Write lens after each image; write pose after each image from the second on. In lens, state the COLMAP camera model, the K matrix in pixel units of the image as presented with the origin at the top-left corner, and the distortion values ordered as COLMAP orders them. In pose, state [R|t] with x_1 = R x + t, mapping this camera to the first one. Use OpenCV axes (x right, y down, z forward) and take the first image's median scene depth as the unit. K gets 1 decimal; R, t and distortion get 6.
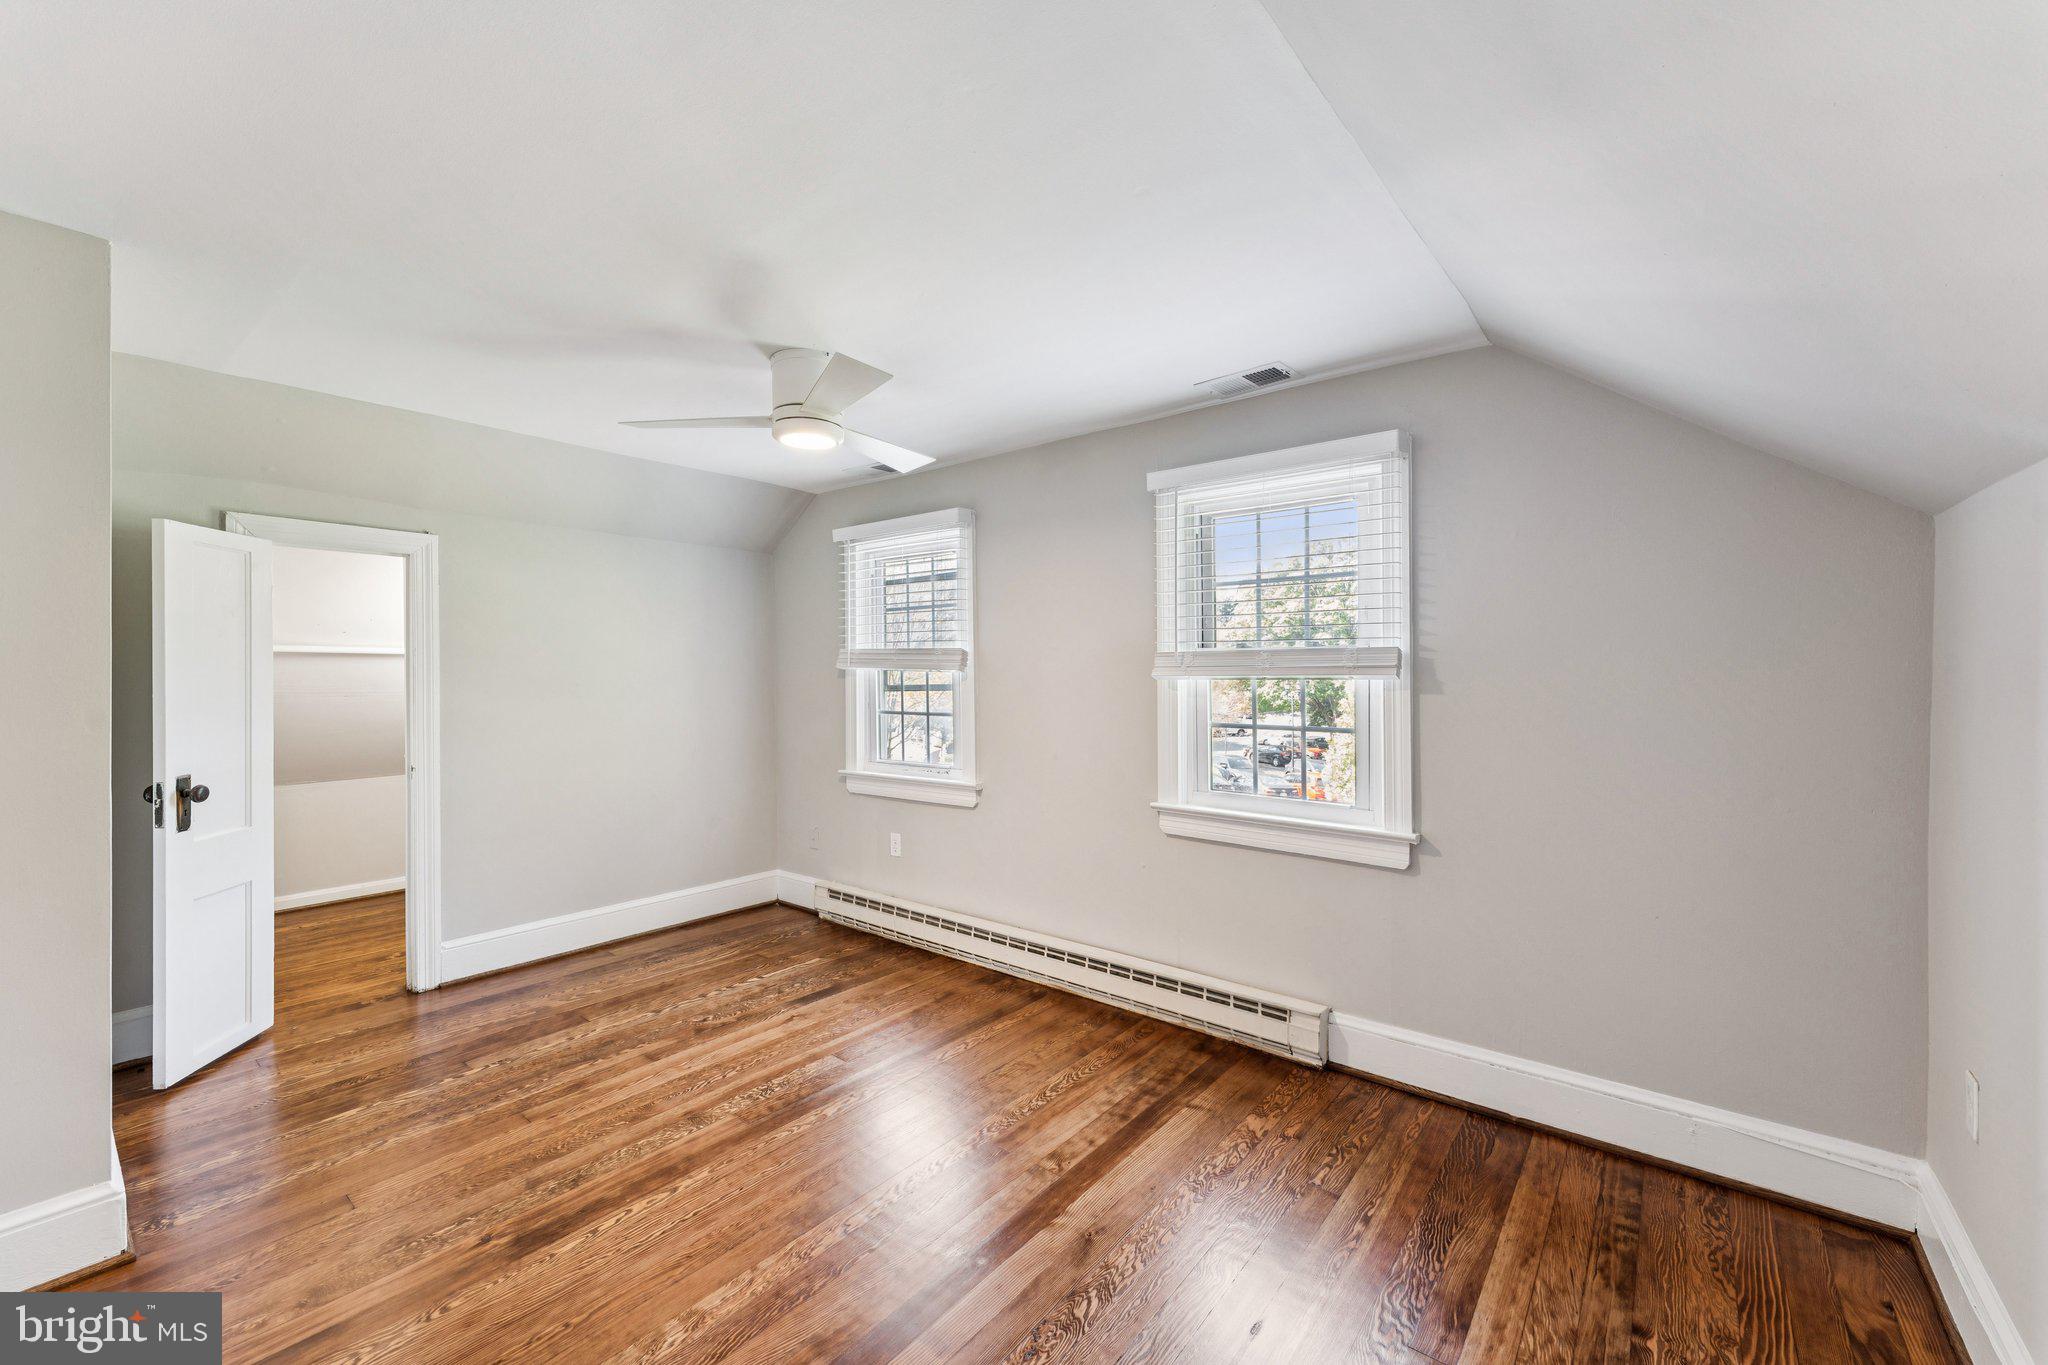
lens RADIAL K [[821.5, 0, 1021.4], [0, 821.5, 678.6], [0, 0, 1]] dist [0.000037, 0.000012]
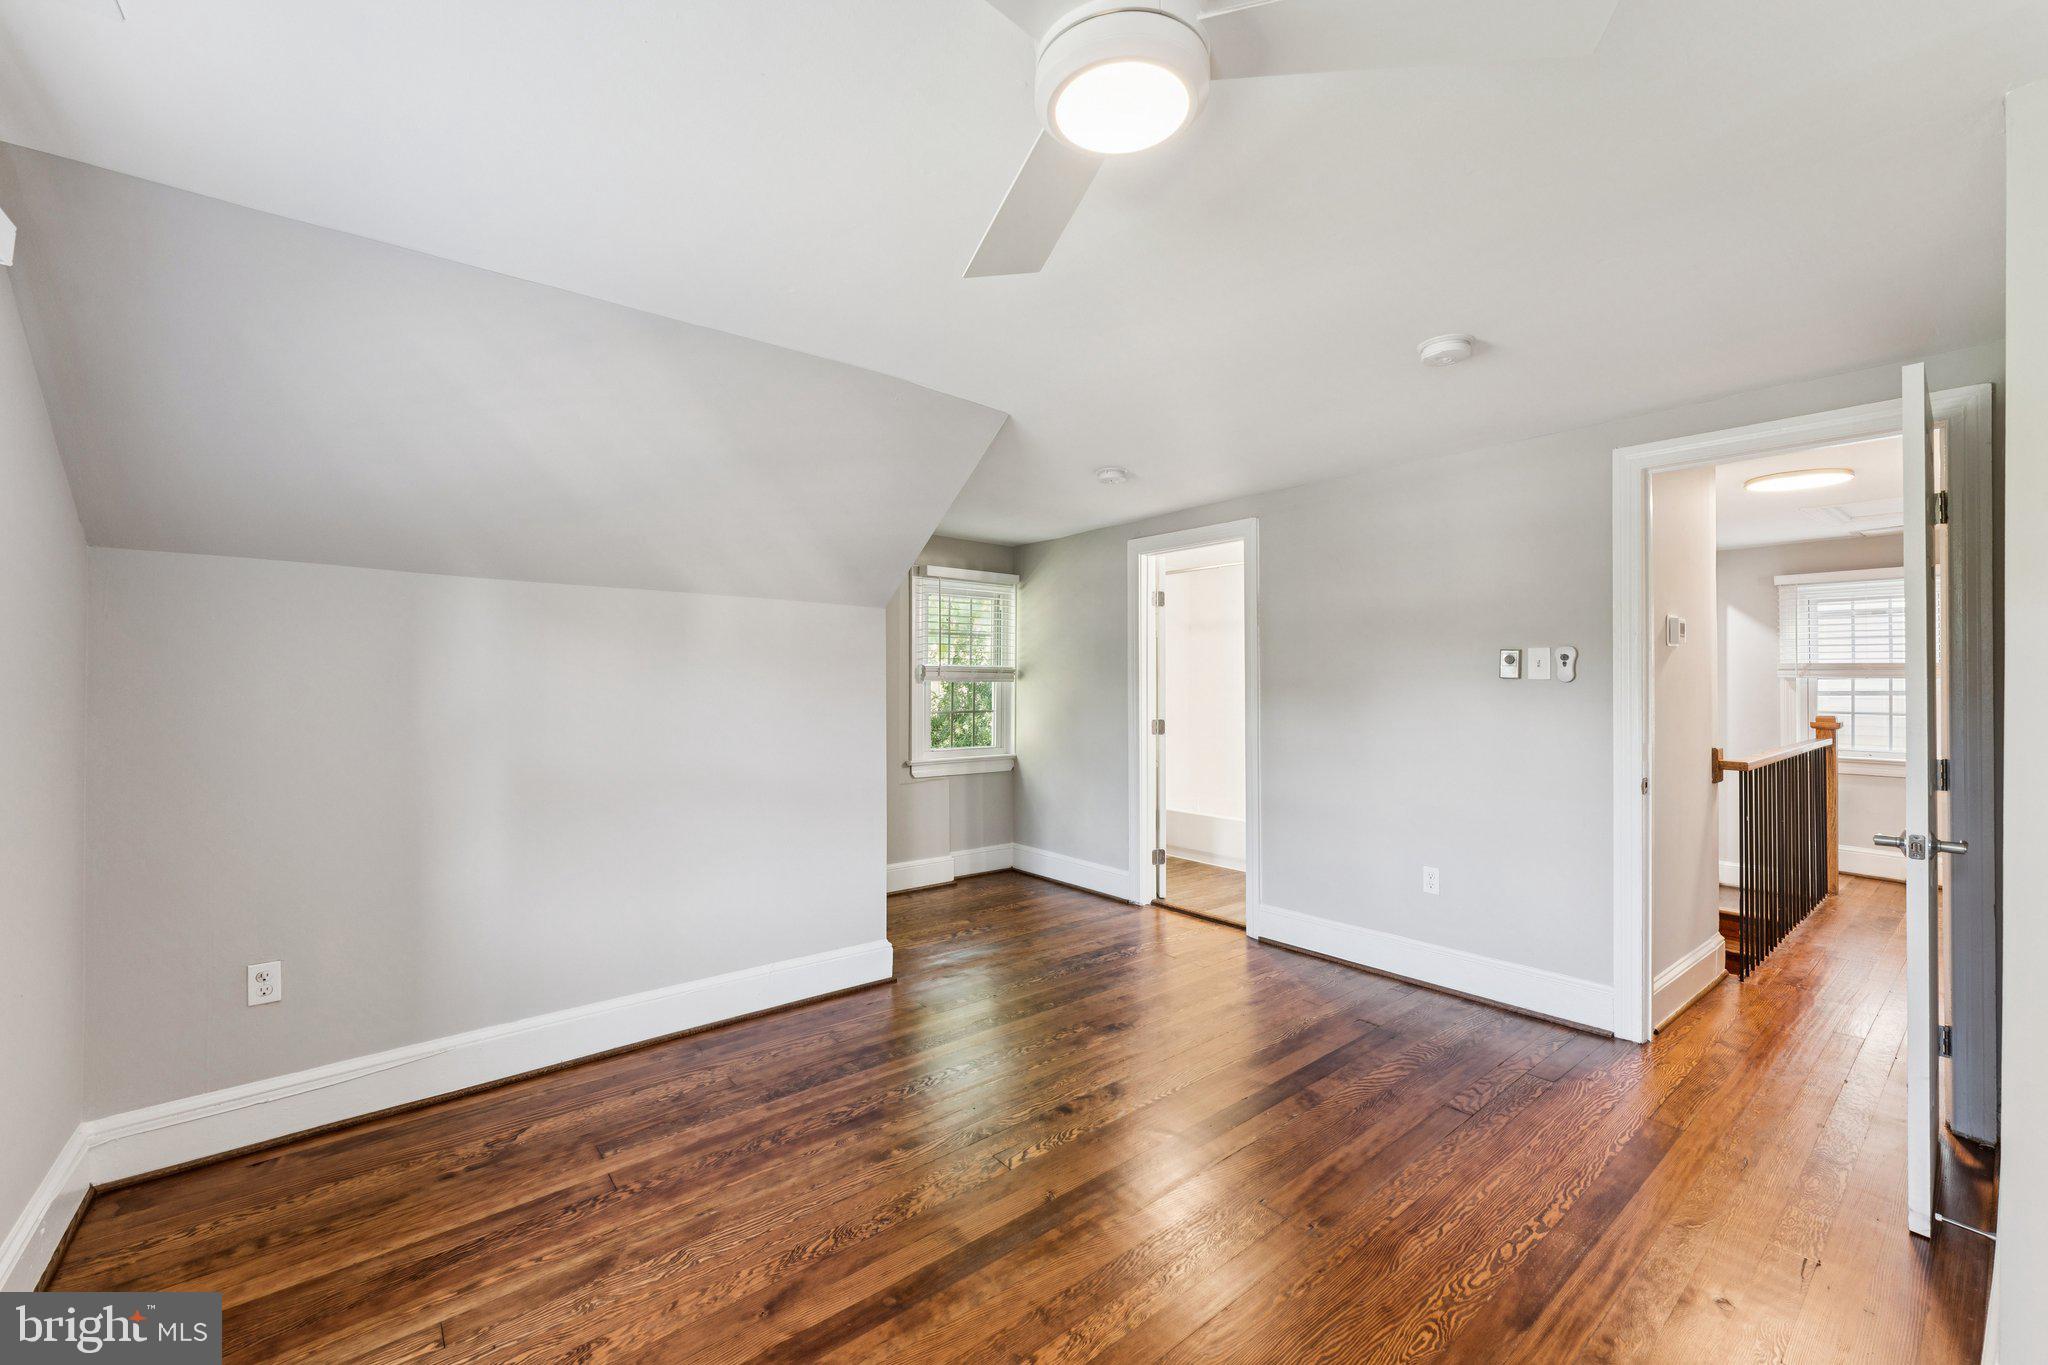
lens RADIAL K [[821.5, 0, 1021.4], [0, 821.5, 678.6], [0, 0, 1]] dist [0.000037, 0.000012]
pose [[-0.977861, 0.002662, 0.209239, -0.251605], [0.003993, 0.999974, 0.005938, -0.010796], [-0.209218, 0.006642, -0.977846, 1.197873]]
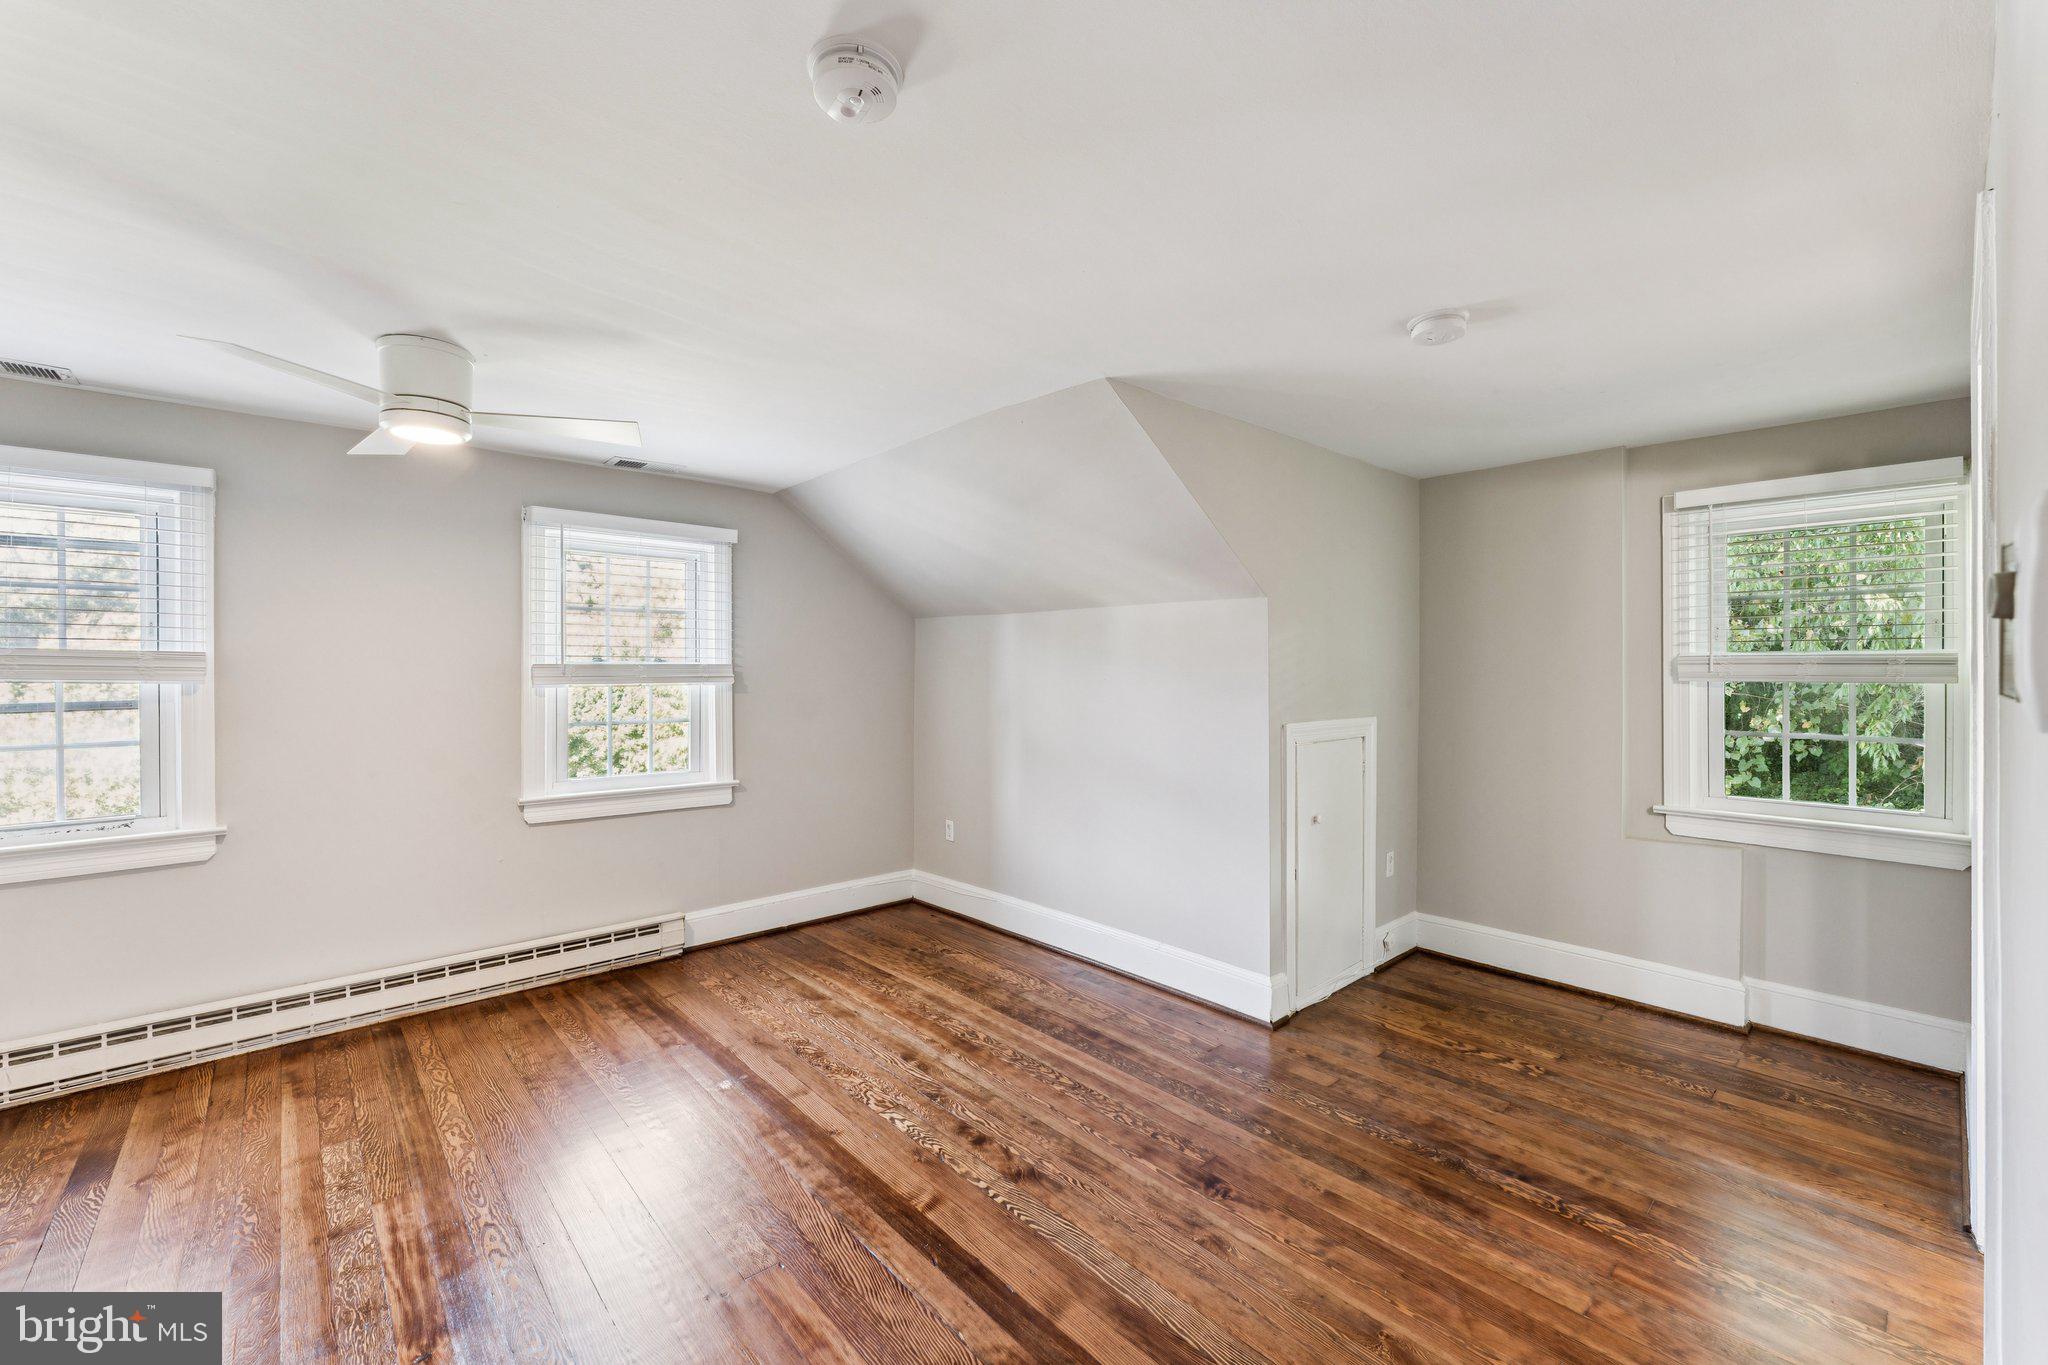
lens RADIAL K [[819.1, 0, 1028.5], [0, 819.1, 671.7], [0, 0, 1]] dist [-0.000870, 0.000366]
pose [[0.152609, 0.002477, 0.988284, -0.911882], [0.009862, 0.999943, -0.004029, -0.010459], [-0.988238, 0.010361, 0.152576, 0.161361]]
